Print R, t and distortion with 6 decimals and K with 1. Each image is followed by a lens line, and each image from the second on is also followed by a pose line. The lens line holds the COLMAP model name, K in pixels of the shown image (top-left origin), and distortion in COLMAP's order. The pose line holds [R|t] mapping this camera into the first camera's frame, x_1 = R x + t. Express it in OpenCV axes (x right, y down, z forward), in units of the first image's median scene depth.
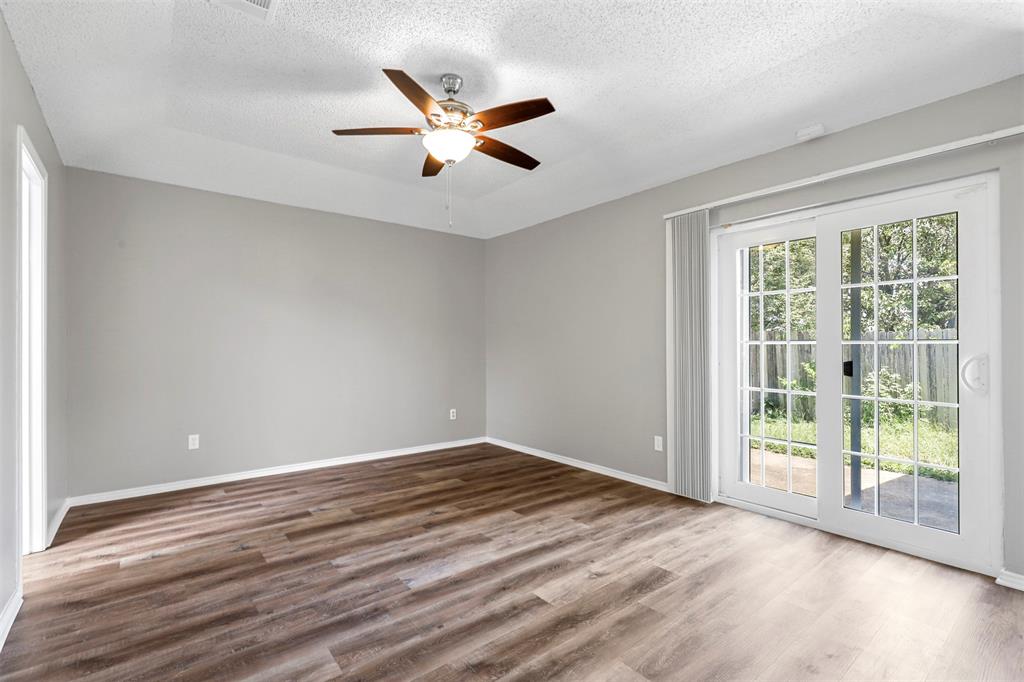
lens RADIAL K [[469.6, 0, 513.3], [0, 469.6, 344.7], [0, 0, 1]] dist [0.004046, -0.000267]
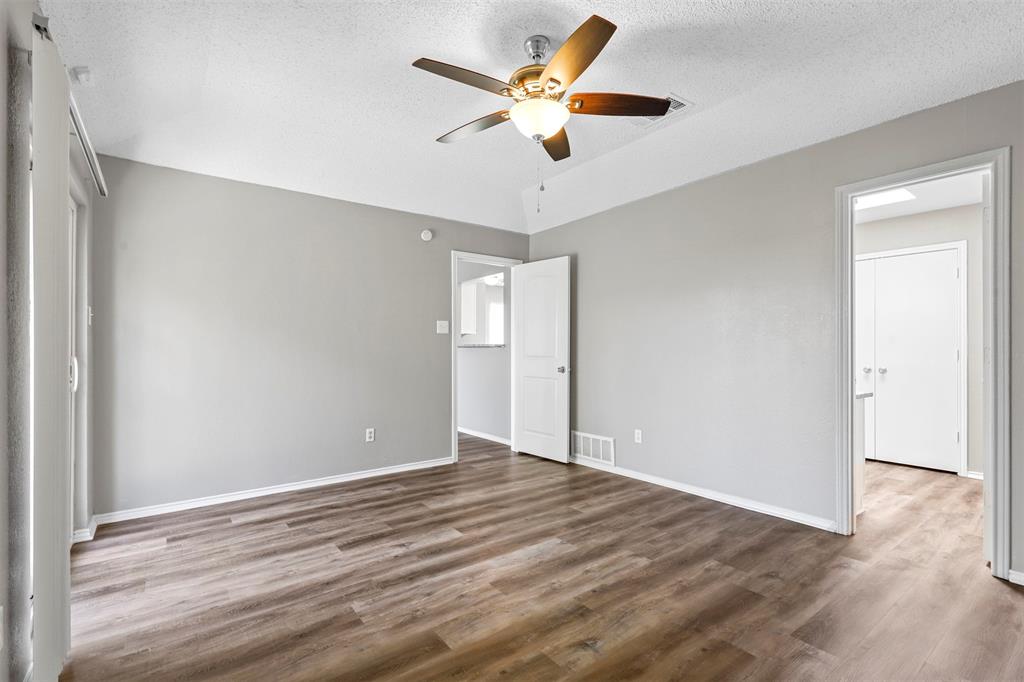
lens RADIAL K [[469.6, 0, 510.6], [0, 469.6, 345.2], [0, 0, 1]] dist [0.004046, -0.000267]
pose [[-0.999392, 0.005145, 0.034493, -0.119295], [0.004817, 0.999943, -0.009580, 0.005598], [-0.034540, -0.009408, -0.999359, 1.973636]]
